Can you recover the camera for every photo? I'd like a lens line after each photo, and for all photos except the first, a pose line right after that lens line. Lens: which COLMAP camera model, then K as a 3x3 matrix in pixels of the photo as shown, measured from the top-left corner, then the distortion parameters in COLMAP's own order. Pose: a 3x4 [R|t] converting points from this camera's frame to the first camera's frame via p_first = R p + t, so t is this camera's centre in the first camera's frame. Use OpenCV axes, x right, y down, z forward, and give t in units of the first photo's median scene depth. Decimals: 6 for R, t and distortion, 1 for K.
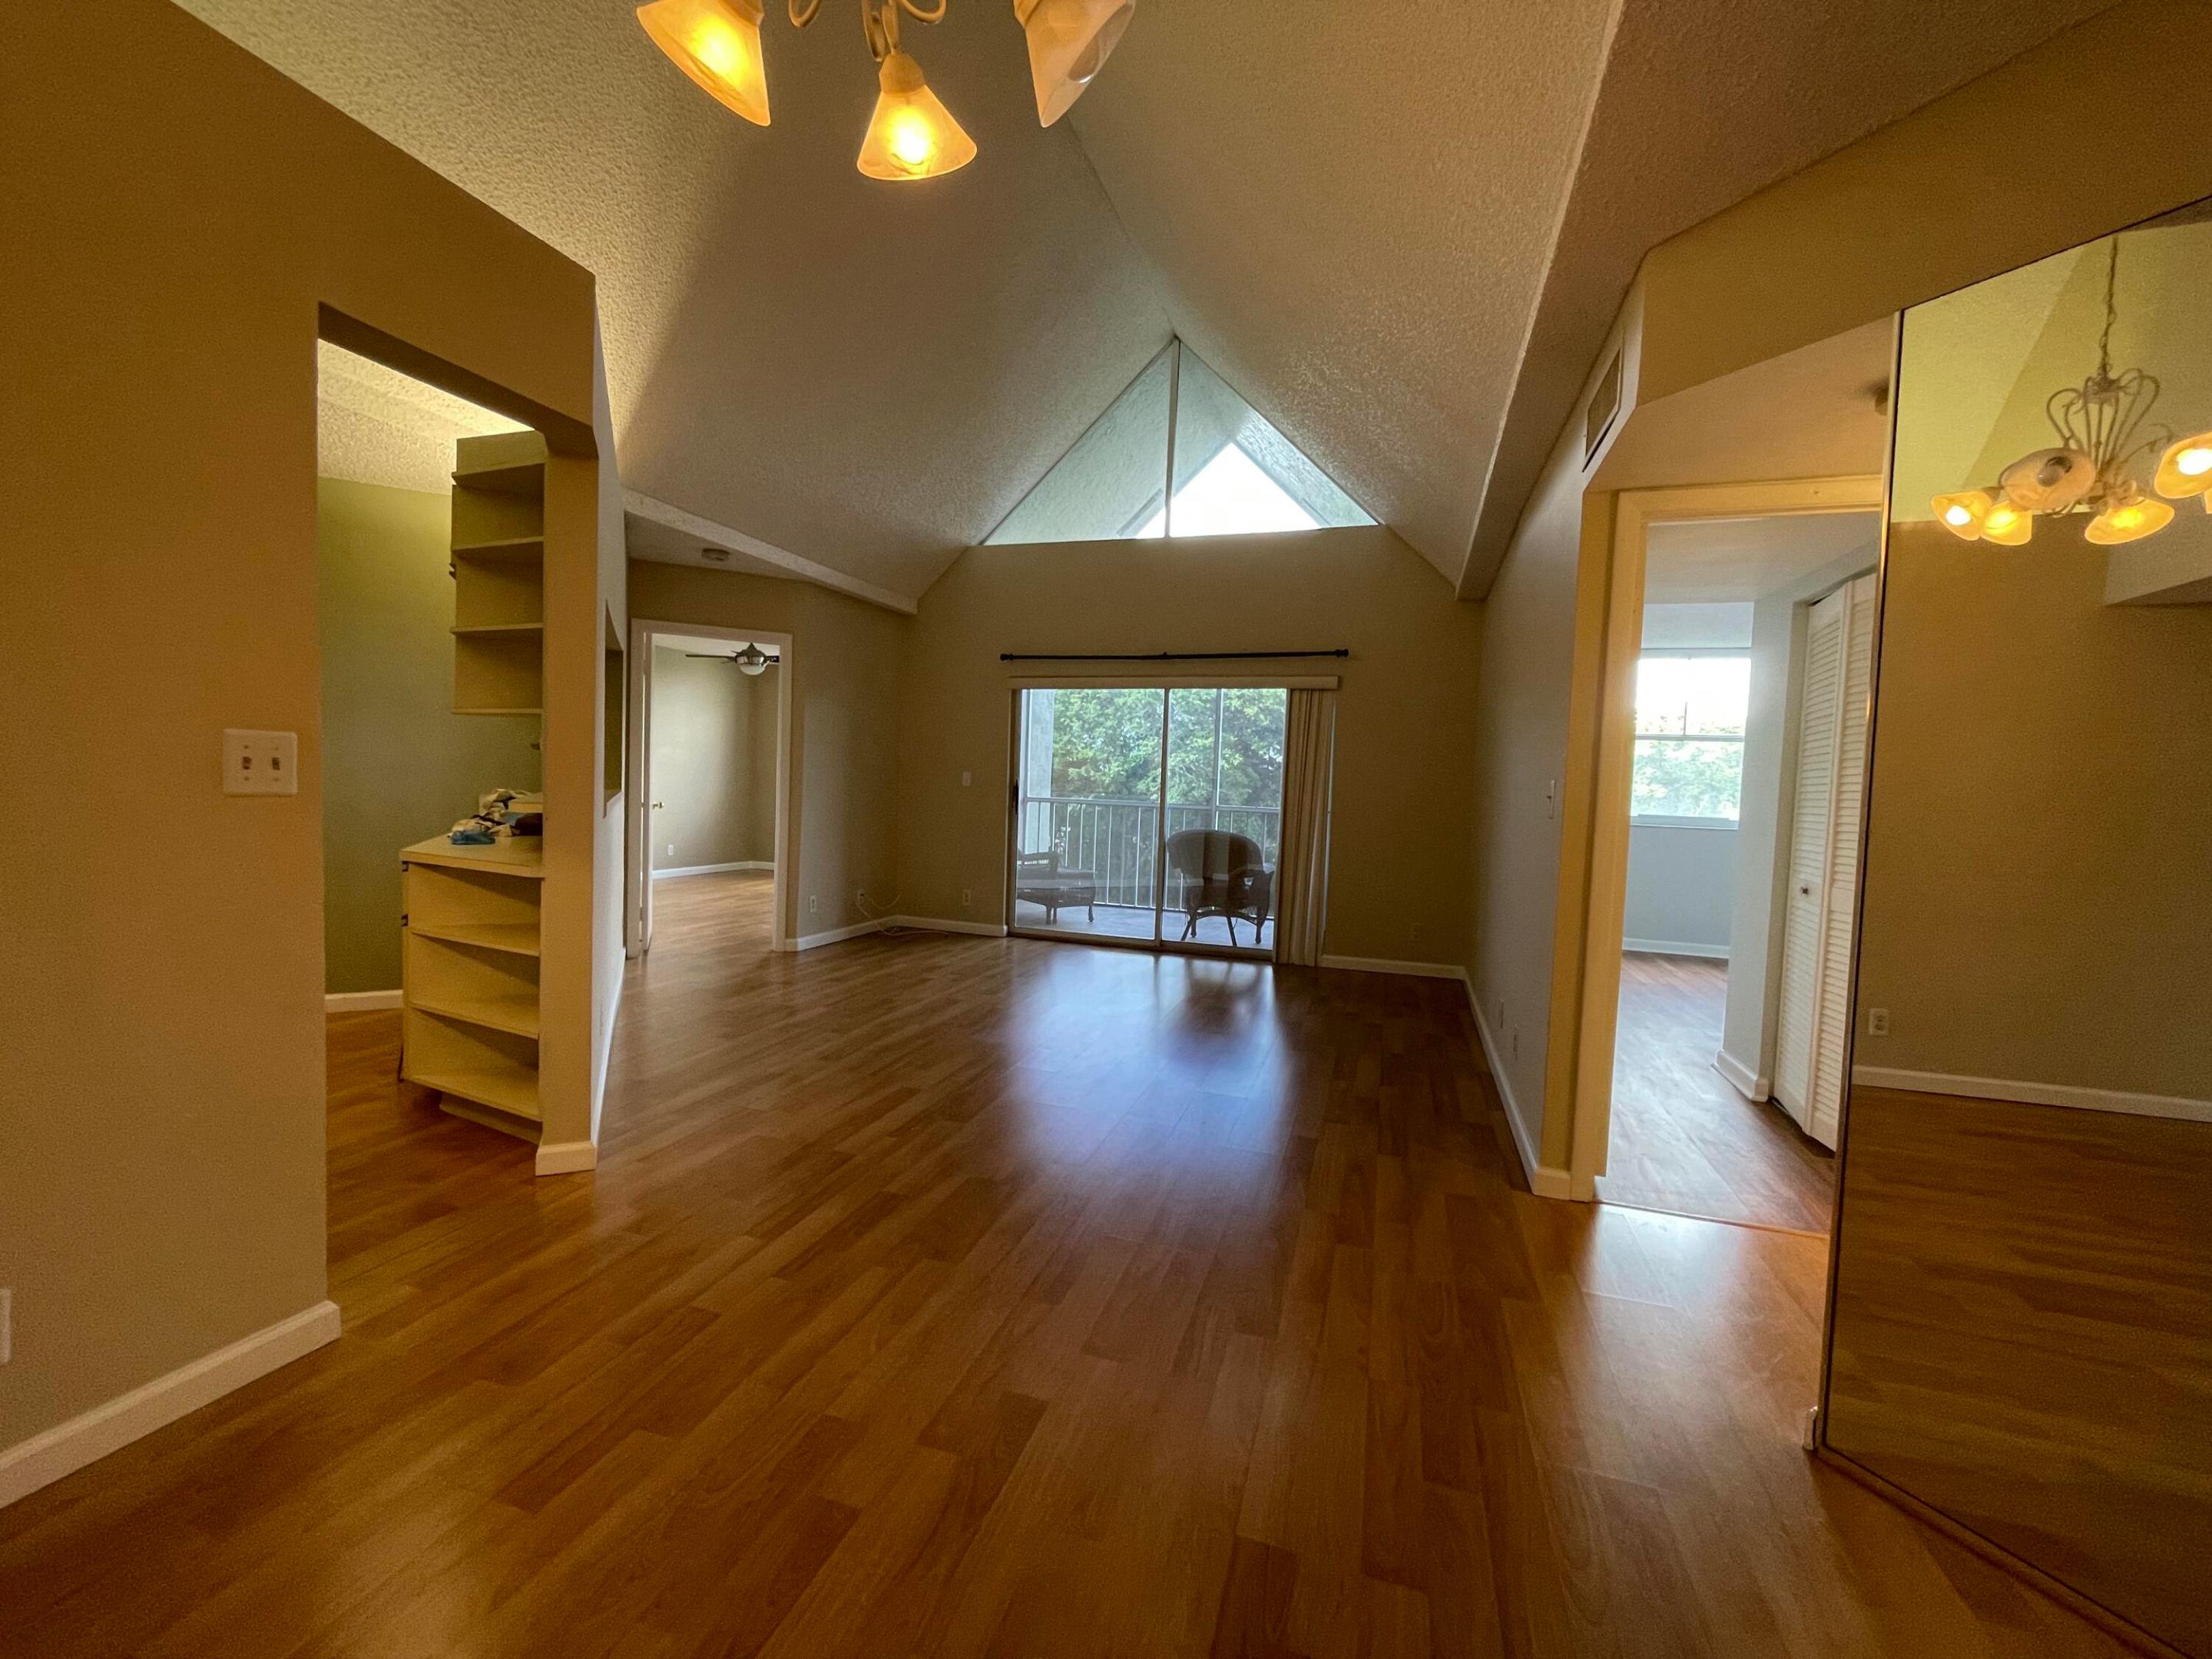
lens RADIAL K [[897.2, 0, 1100.9], [0, 897.2, 826.5], [0, 0, 1]] dist [-0.001265, -0.000124]
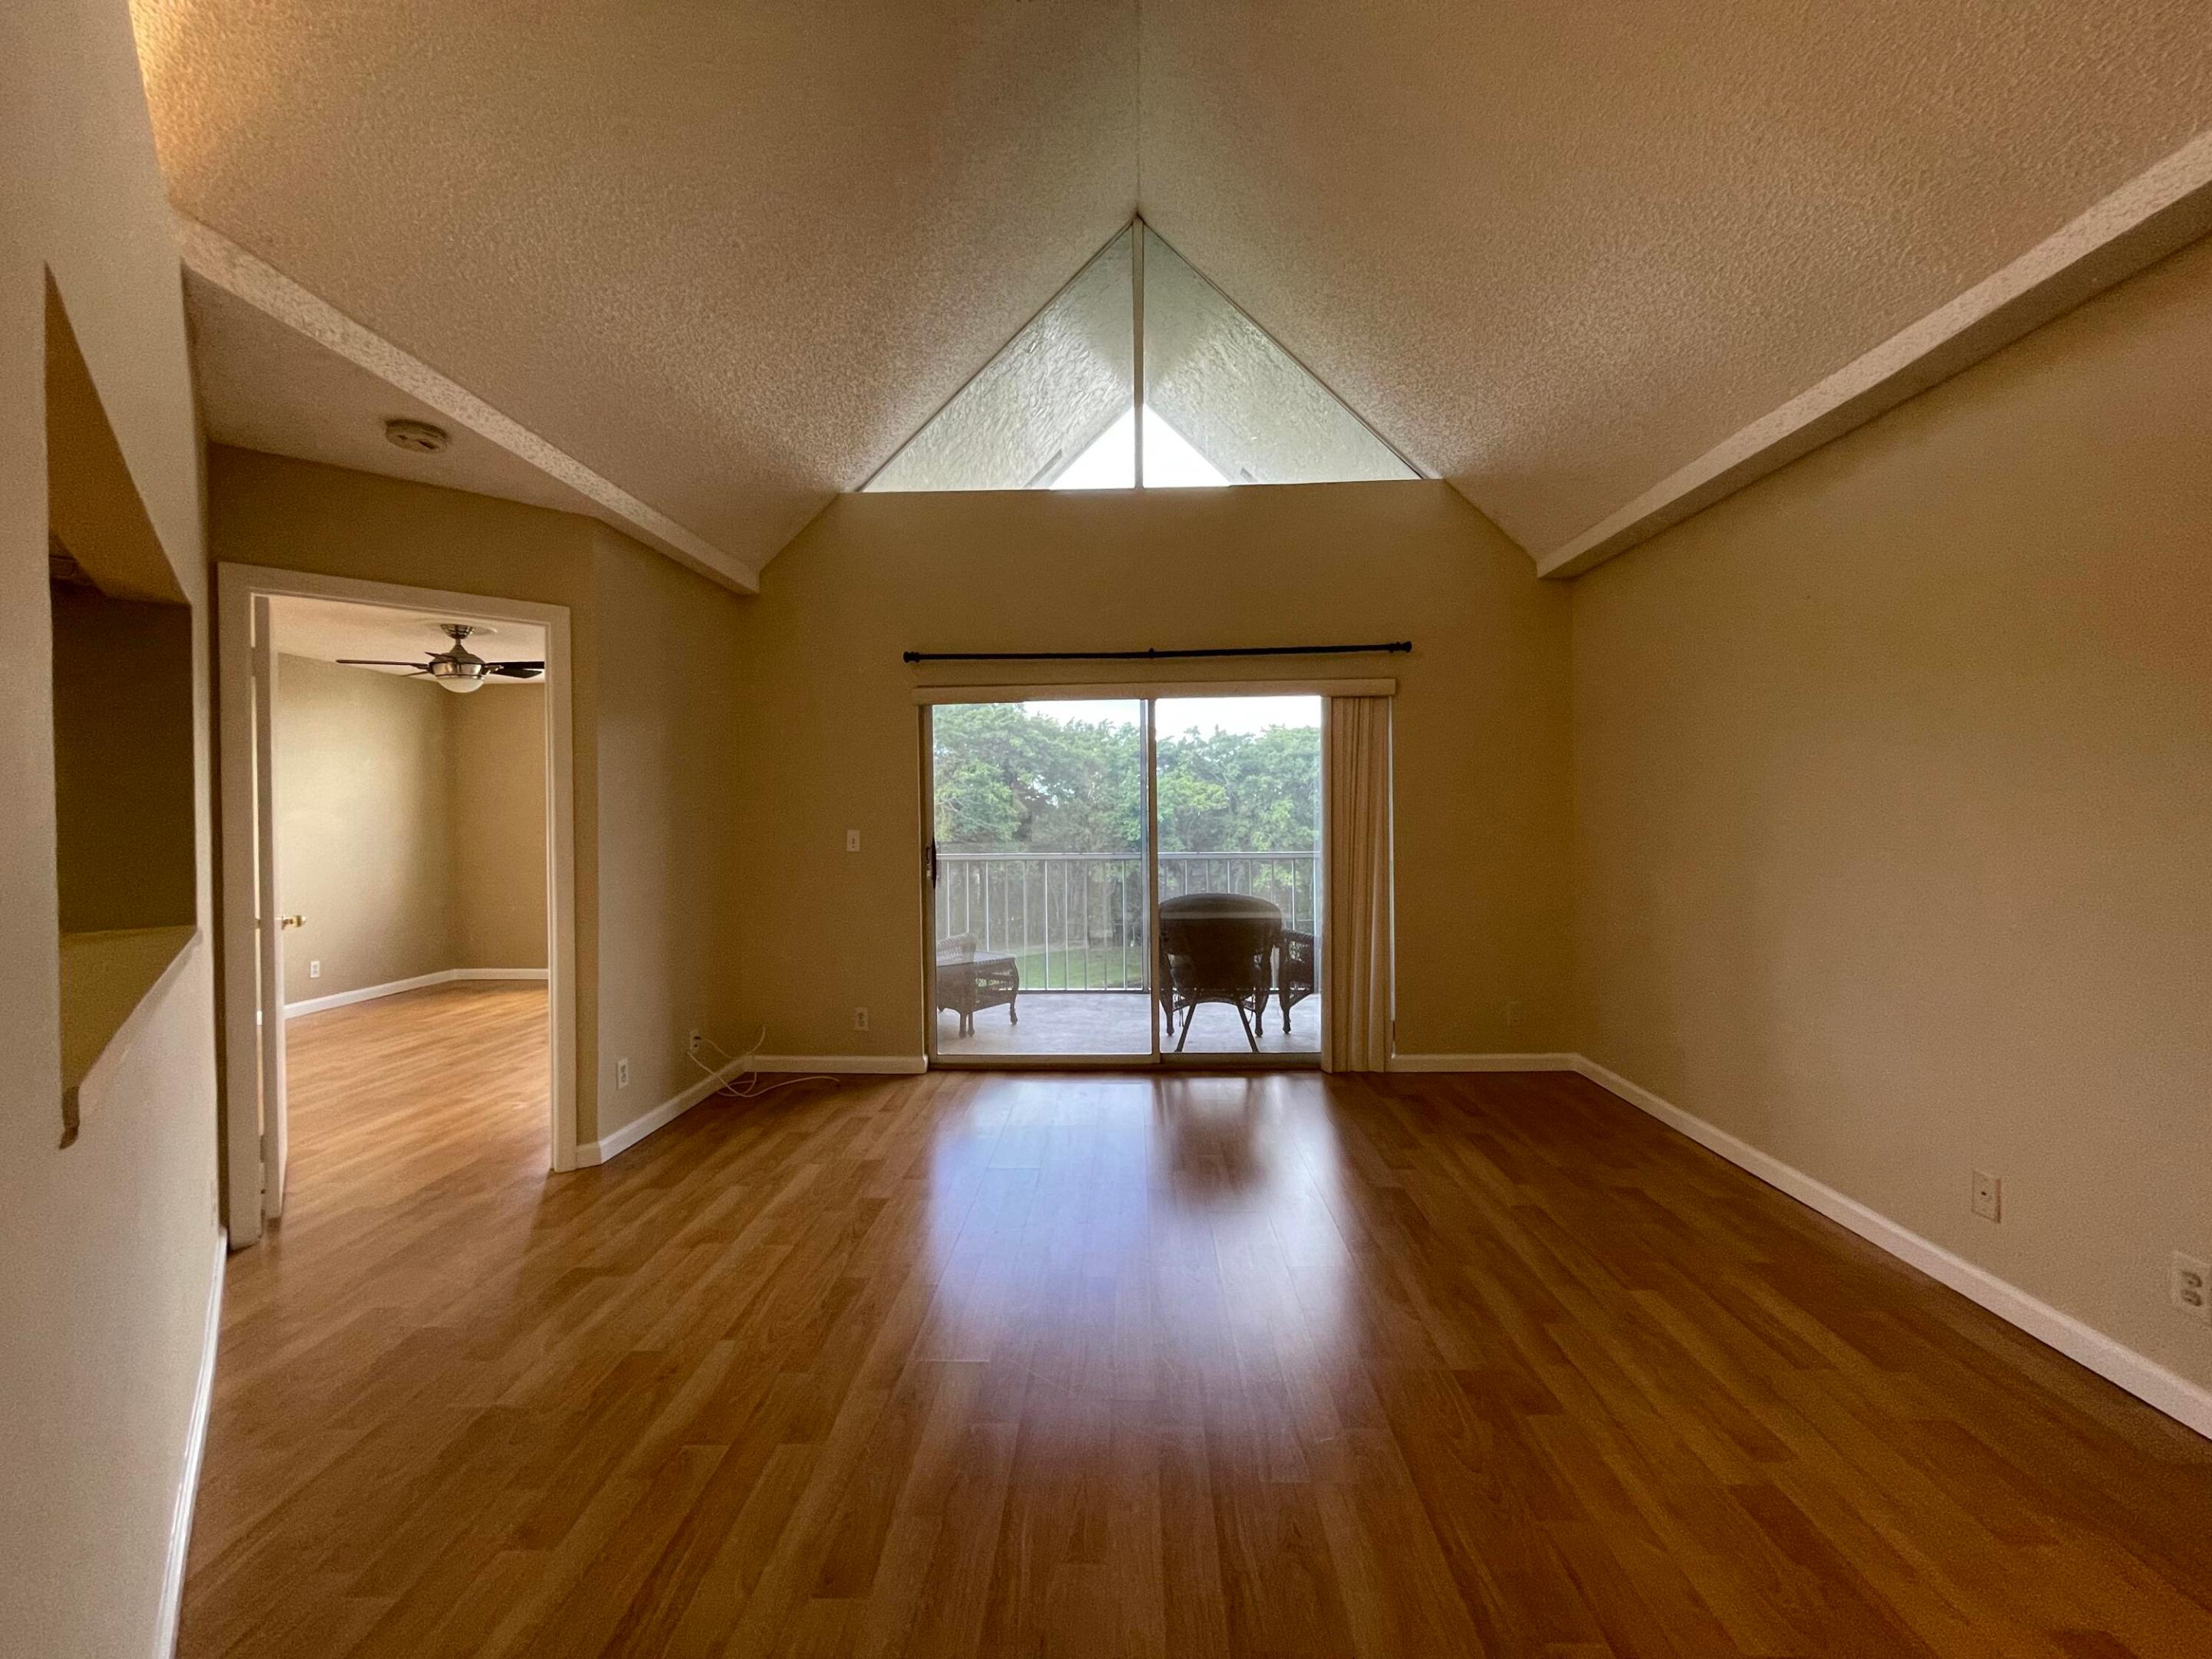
lens RADIAL K [[897.2, 0, 1102.9], [0, 897.2, 824.4], [0, 0, 1]] dist [-0.001265, -0.000124]
pose [[0.958987, -0.049318, 0.279128, -0.167864], [0.059900, 0.997768, -0.029501, -0.036046], [-0.277050, 0.045011, 0.959801, 0.331913]]
